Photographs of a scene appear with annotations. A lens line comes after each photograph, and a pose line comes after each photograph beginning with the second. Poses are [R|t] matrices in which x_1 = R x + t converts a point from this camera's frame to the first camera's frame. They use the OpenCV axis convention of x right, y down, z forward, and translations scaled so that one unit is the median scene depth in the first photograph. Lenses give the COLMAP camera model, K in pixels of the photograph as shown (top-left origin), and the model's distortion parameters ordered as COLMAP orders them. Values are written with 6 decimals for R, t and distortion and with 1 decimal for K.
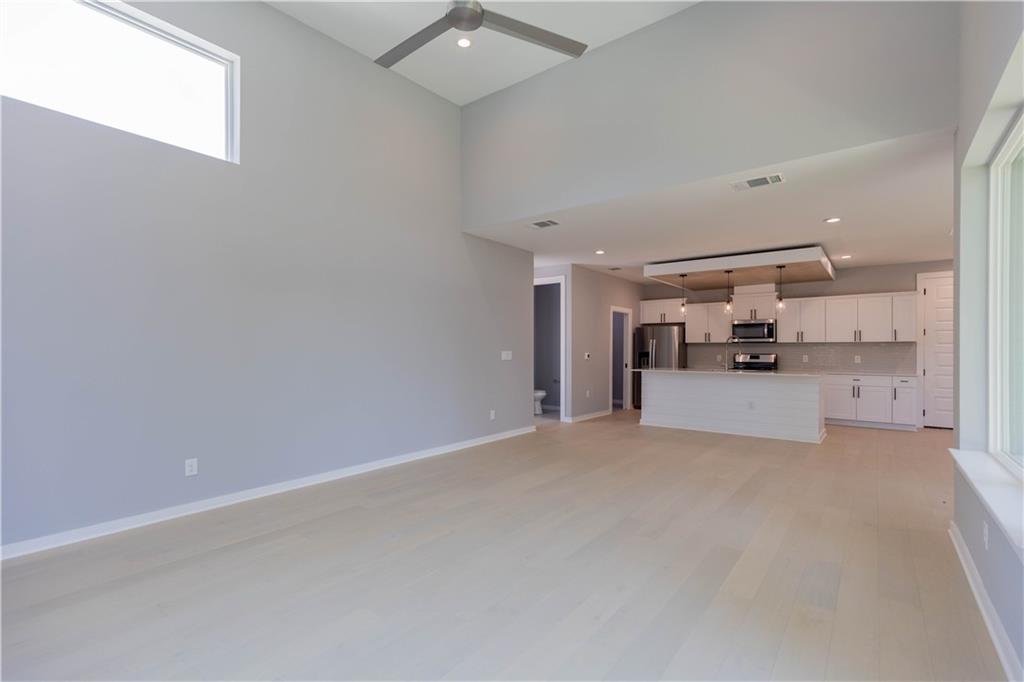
lens RADIAL K [[462.5, 0, 517.1], [0, 462.5, 349.1], [0, 0, 1]] dist [0.001250, 0.000063]
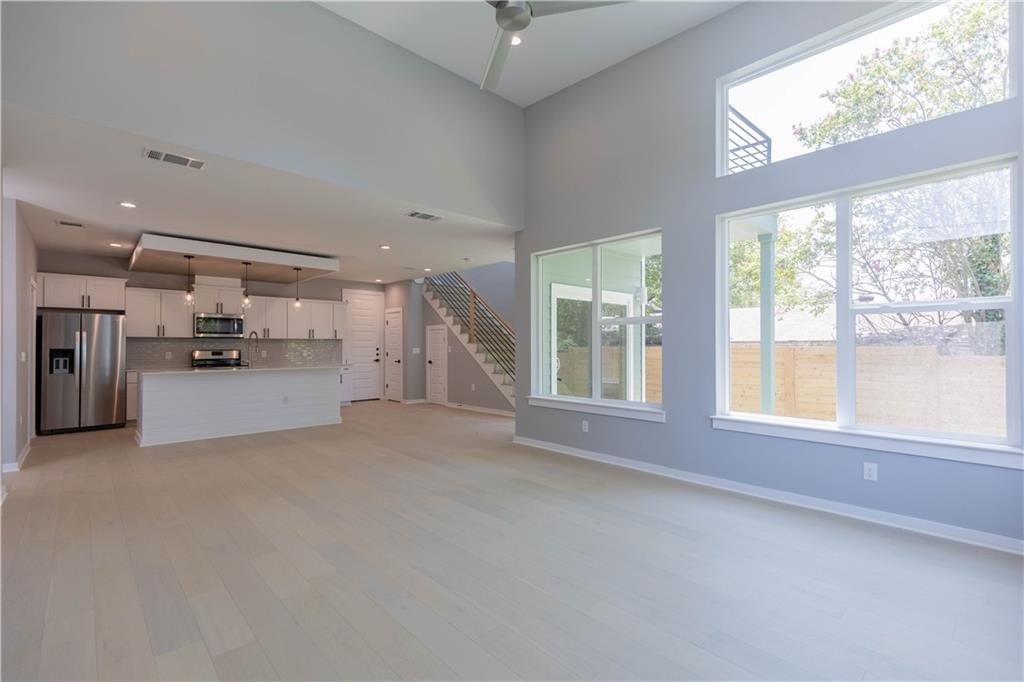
lens RADIAL K [[462.5, 0, 518.4], [0, 462.5, 338.9], [0, 0, 1]] dist [0.001250, 0.000063]
pose [[0.138506, 0.010307, 0.990308, -0.339312], [-0.000040, 0.999946, -0.010402, -0.002470], [-0.990362, 0.001401, 0.138499, 0.266153]]
